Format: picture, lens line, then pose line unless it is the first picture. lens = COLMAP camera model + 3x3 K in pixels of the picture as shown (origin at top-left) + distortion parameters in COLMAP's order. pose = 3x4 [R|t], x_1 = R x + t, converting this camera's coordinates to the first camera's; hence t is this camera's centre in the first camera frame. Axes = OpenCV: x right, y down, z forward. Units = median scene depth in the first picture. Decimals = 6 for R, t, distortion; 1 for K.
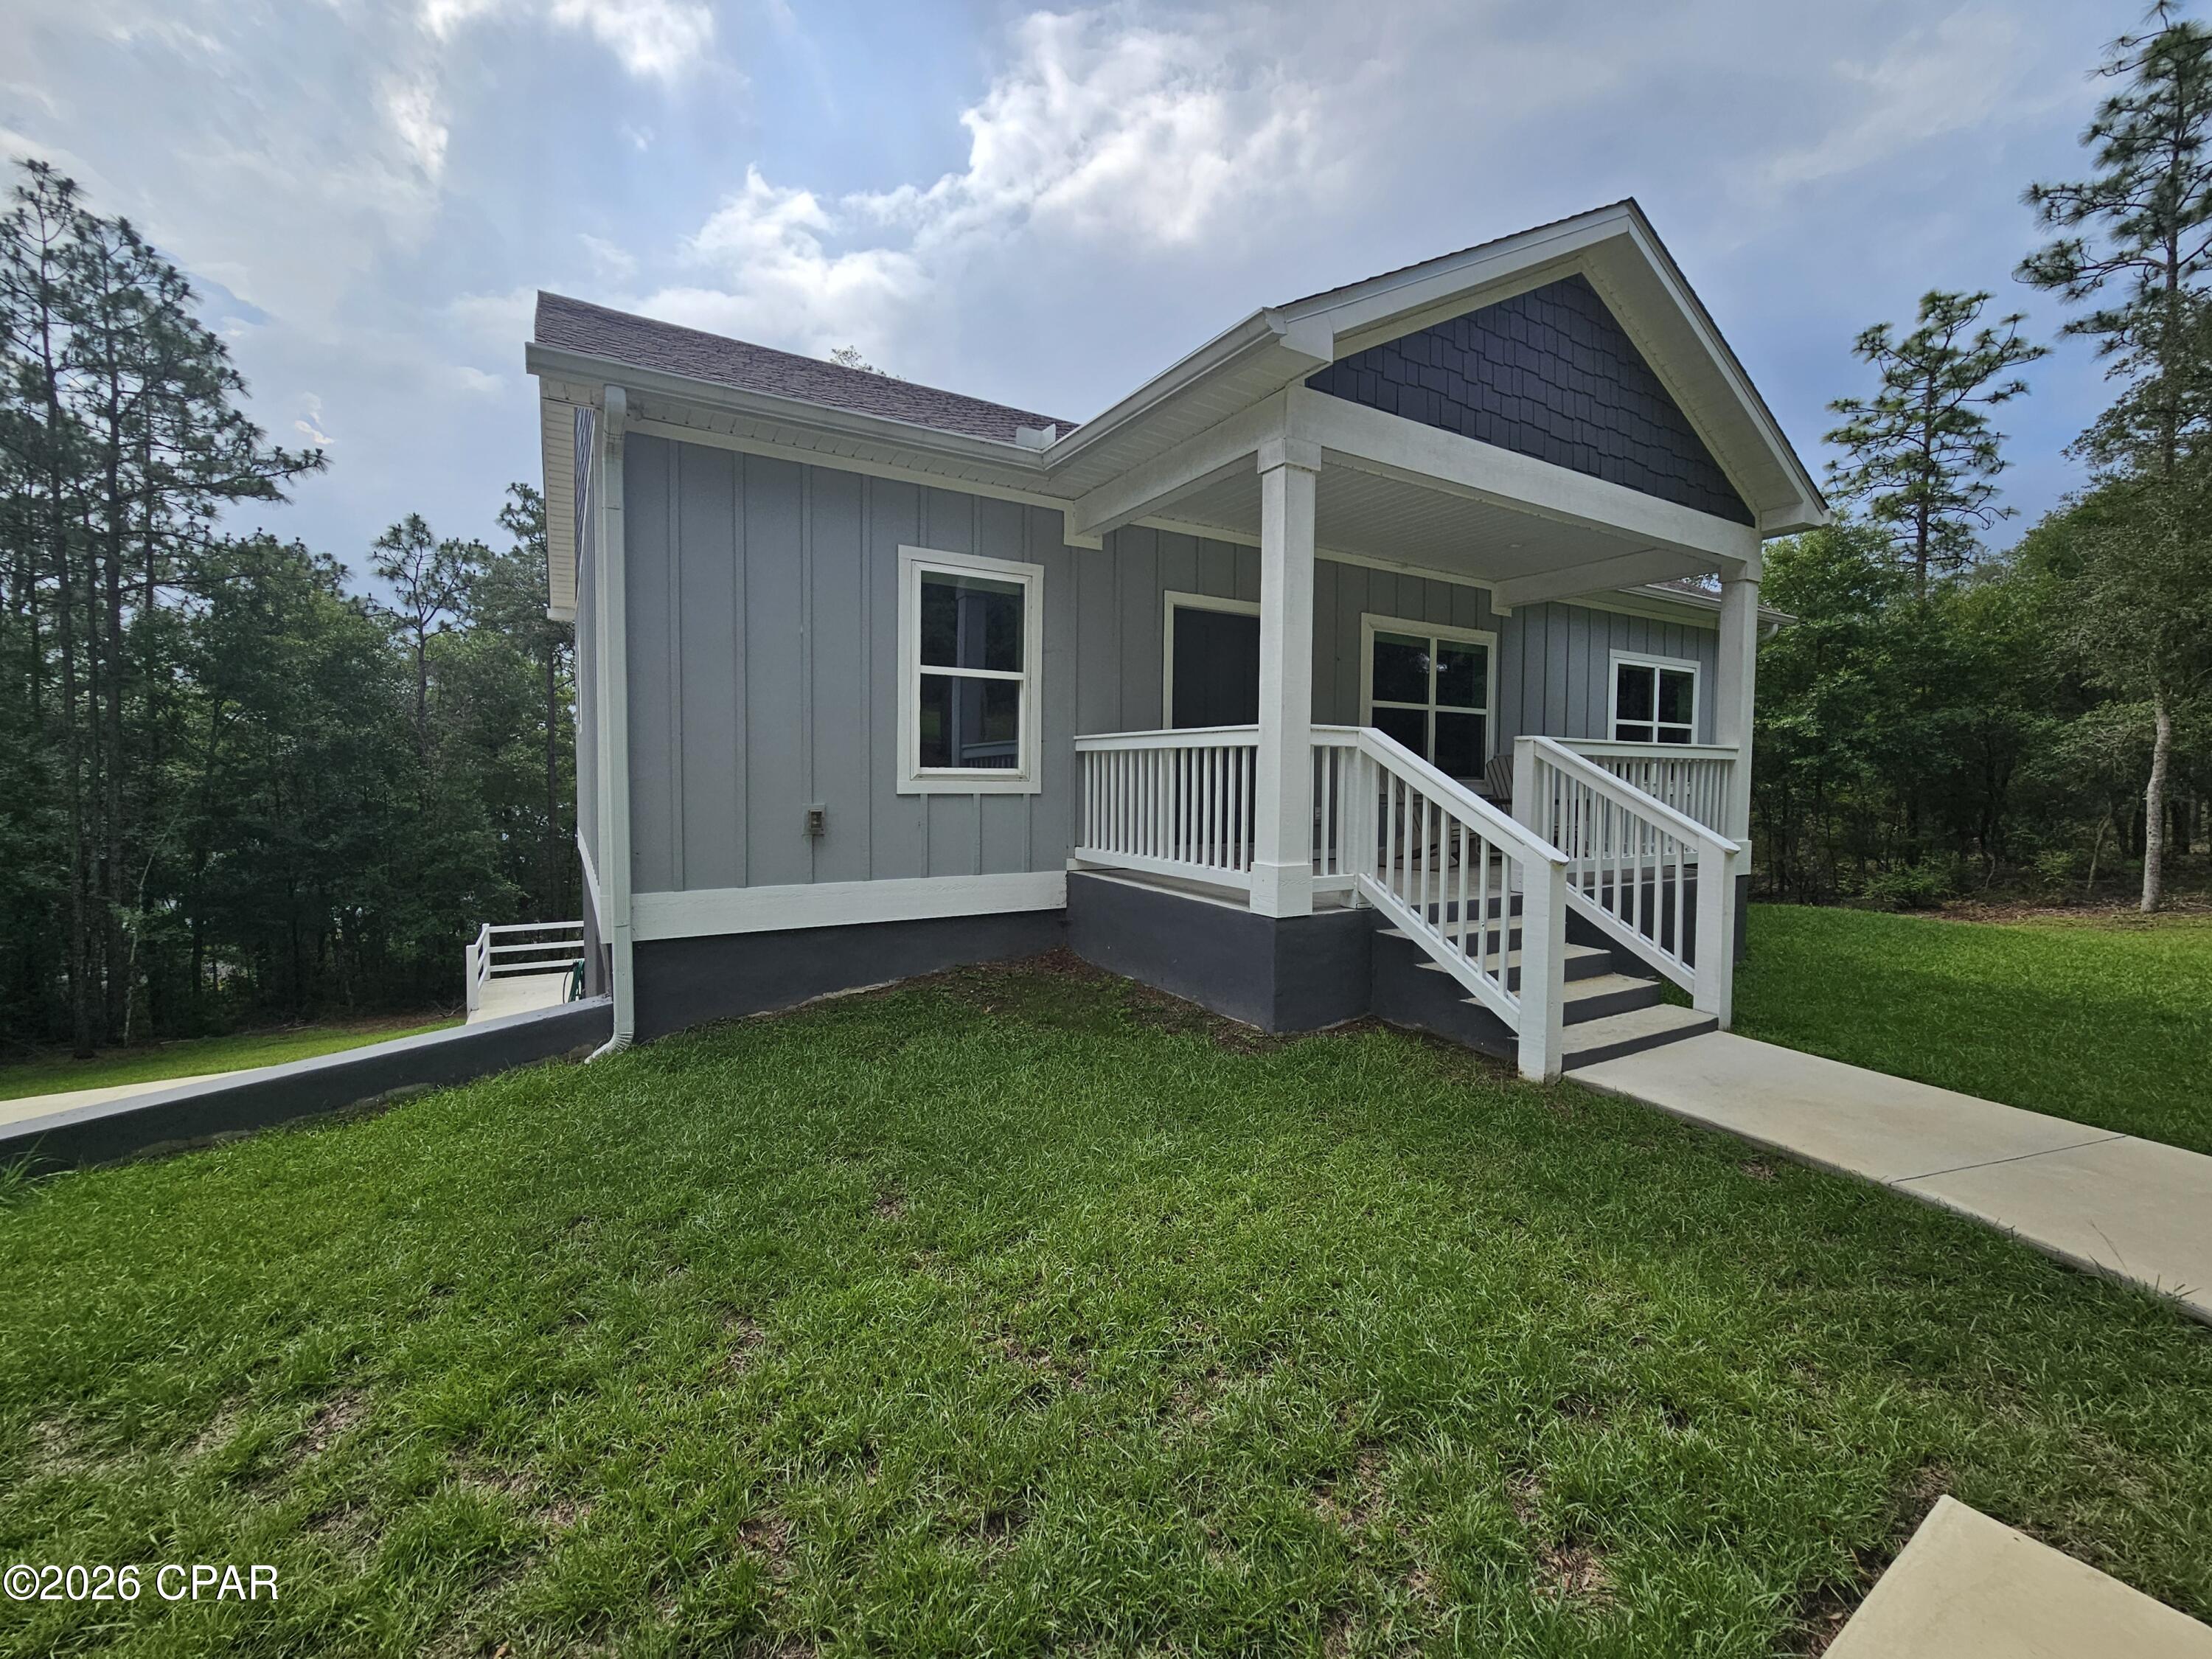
lens RADIAL K [[915.6, 0, 1107.3], [0, 915.6, 815.0], [0, 0, 1]] dist [-0.003607, 0.001106]
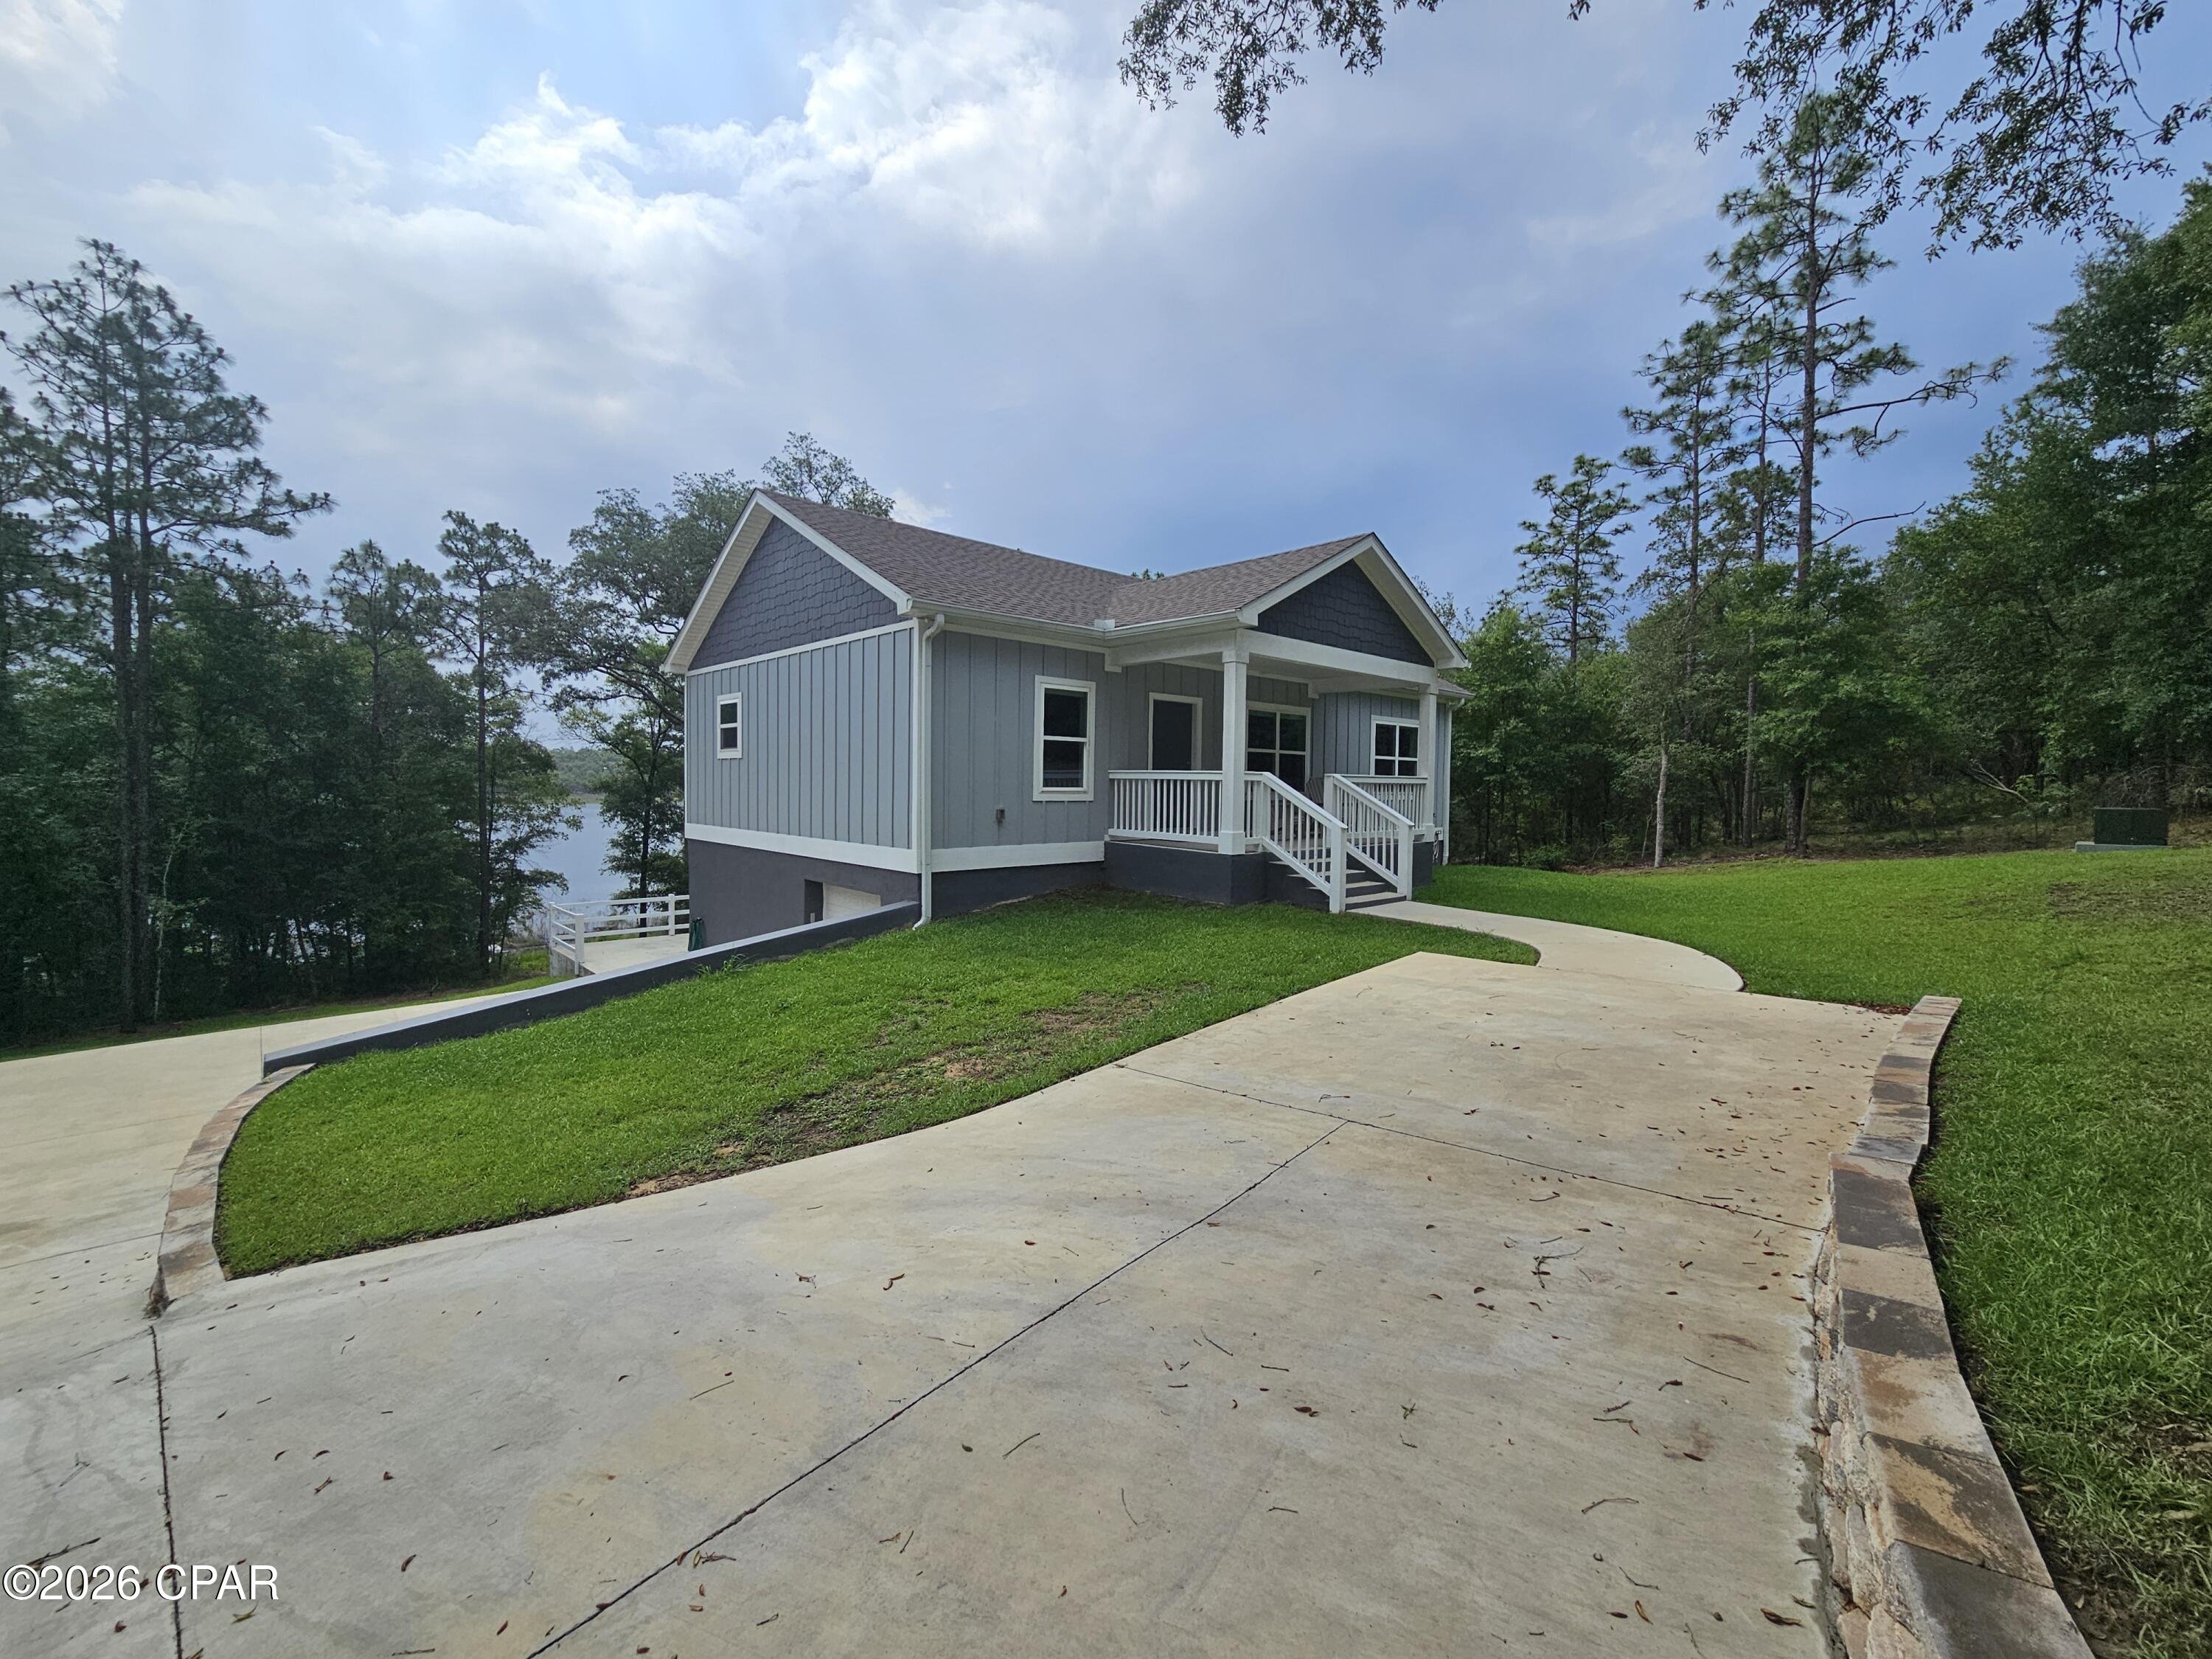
lens RADIAL K [[915.6, 0, 1107.3], [0, 915.6, 815.0], [0, 0, 1]] dist [-0.003607, 0.001106]
pose [[0.979049, -0.002922, 0.203604, -0.270125], [0.003425, 0.999992, -0.002115, 0.007037], [-0.203597, 0.002768, 0.979051, -0.548854]]
